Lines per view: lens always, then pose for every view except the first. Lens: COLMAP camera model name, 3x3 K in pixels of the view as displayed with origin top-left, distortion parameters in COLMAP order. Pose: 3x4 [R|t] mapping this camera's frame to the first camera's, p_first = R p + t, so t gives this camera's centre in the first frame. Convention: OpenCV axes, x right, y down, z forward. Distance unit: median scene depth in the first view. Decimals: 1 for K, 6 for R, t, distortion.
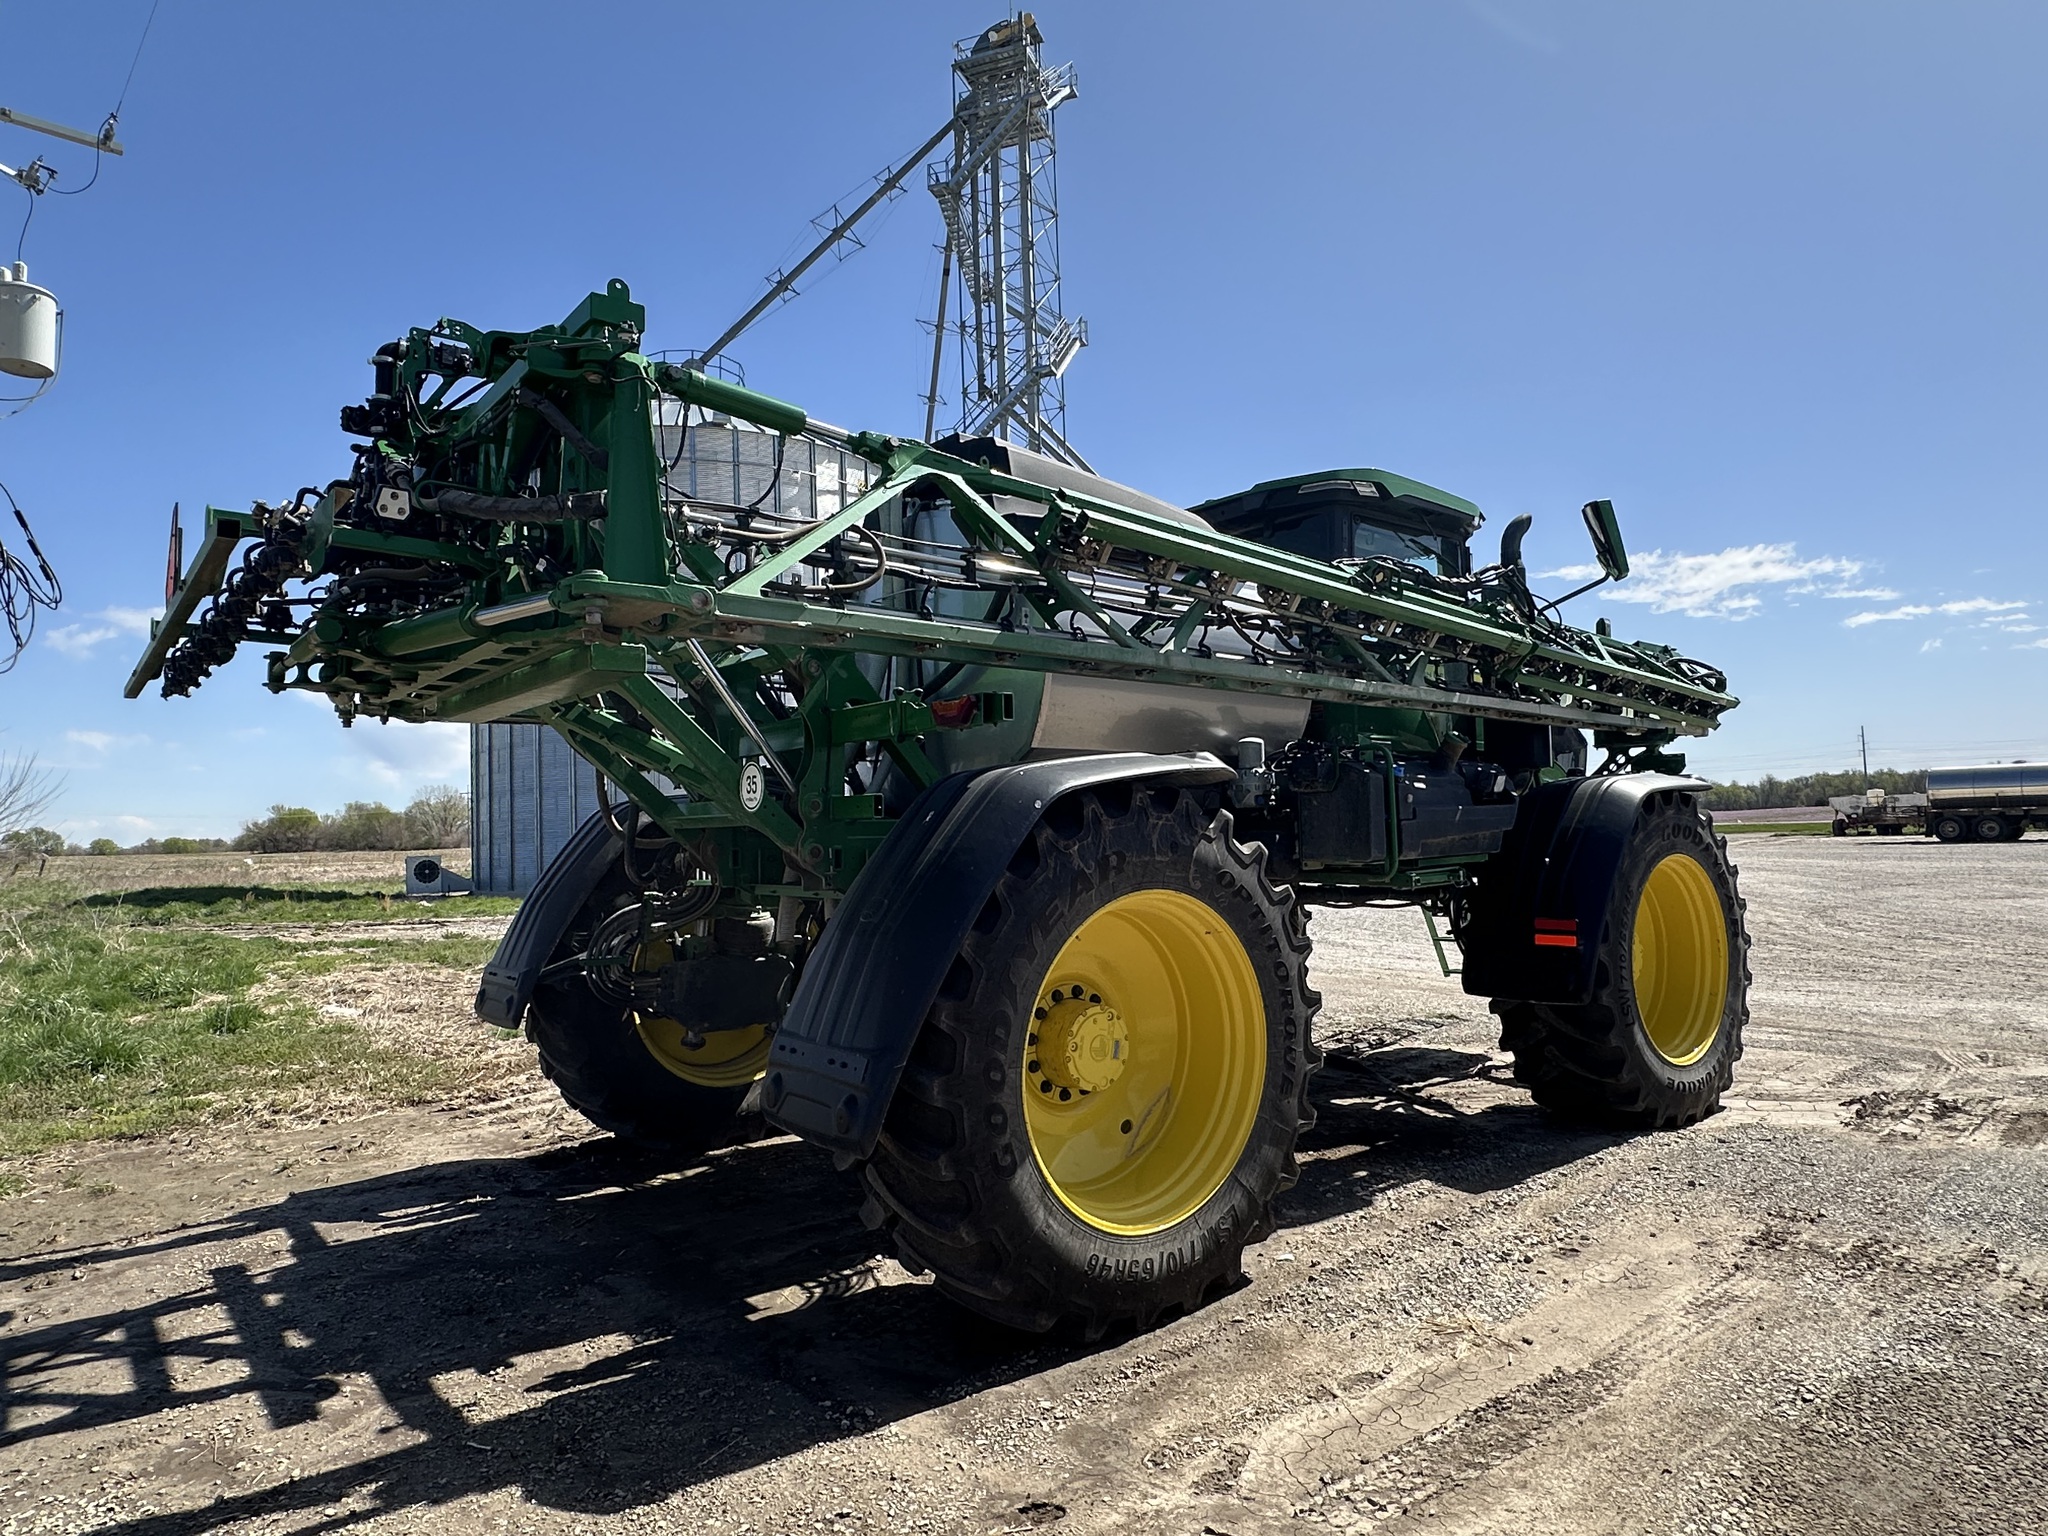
lens RADIAL K [[1226.8, 0, 1043.2], [0, 1226.8, 778.1], [0, 0, 1]] dist [-0.002051, 0.001077]
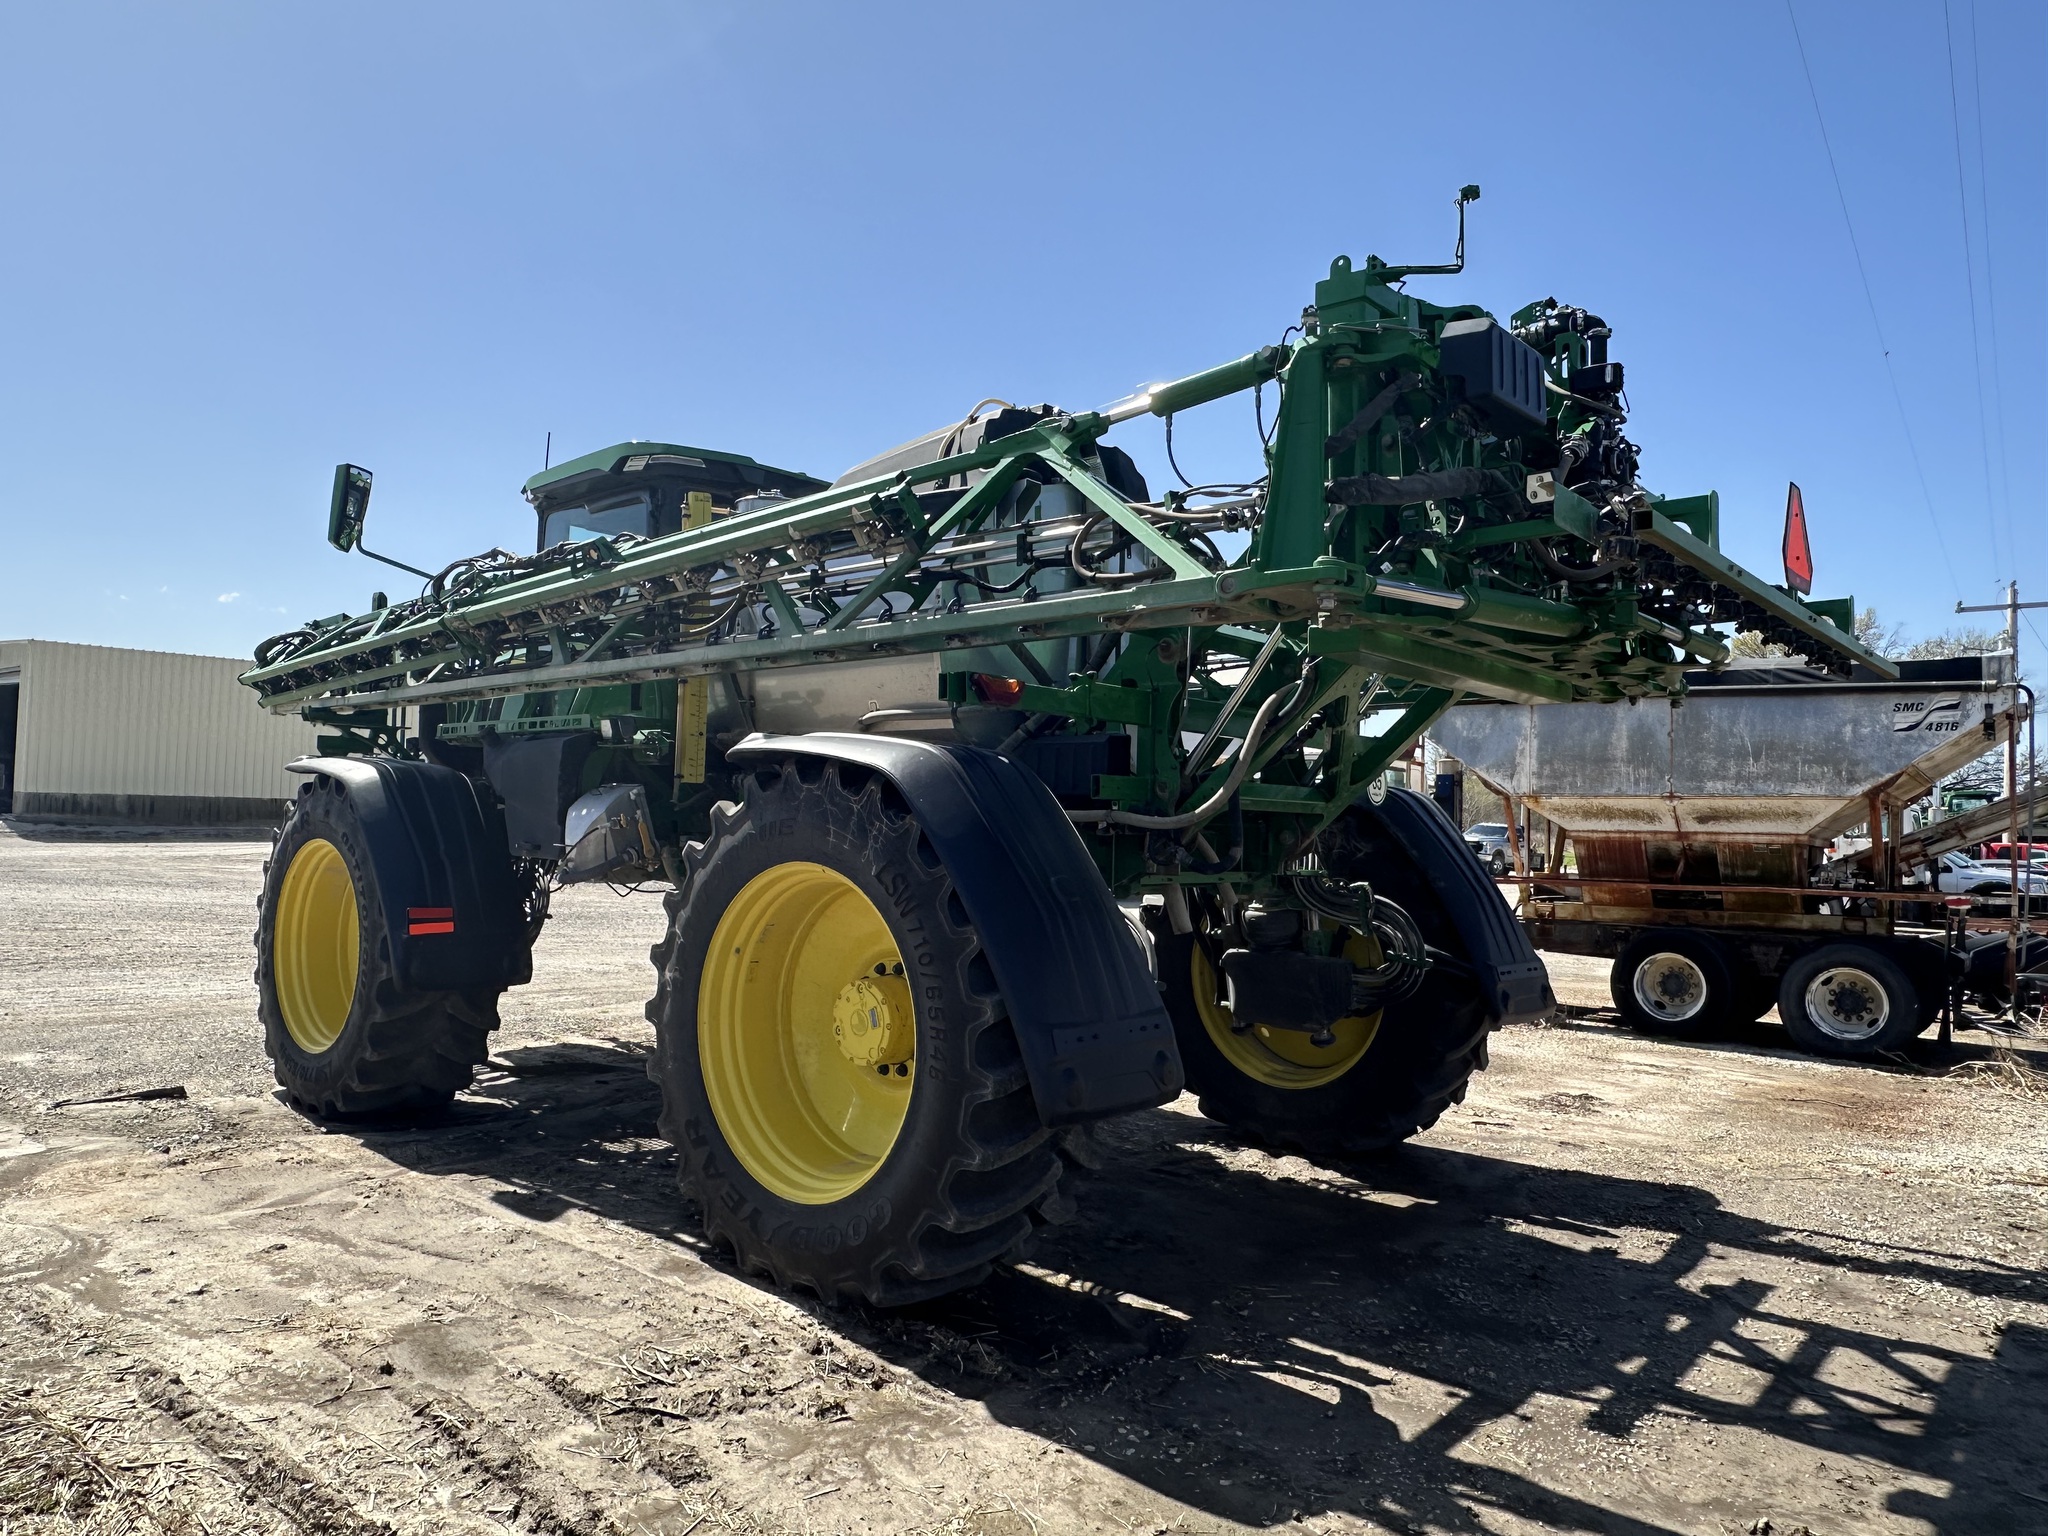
lens RADIAL K [[1340.4, 0, 1023.0], [0, 1340.4, 768.4], [0, 0, 1]] dist [-0.011717, 0.001878]
pose [[-0.161356, 0.063685, 0.984839, -1.228829], [-0.068274, 0.994805, -0.075515, 0.097239], [-0.984532, -0.079423, -0.156170, 1.311056]]
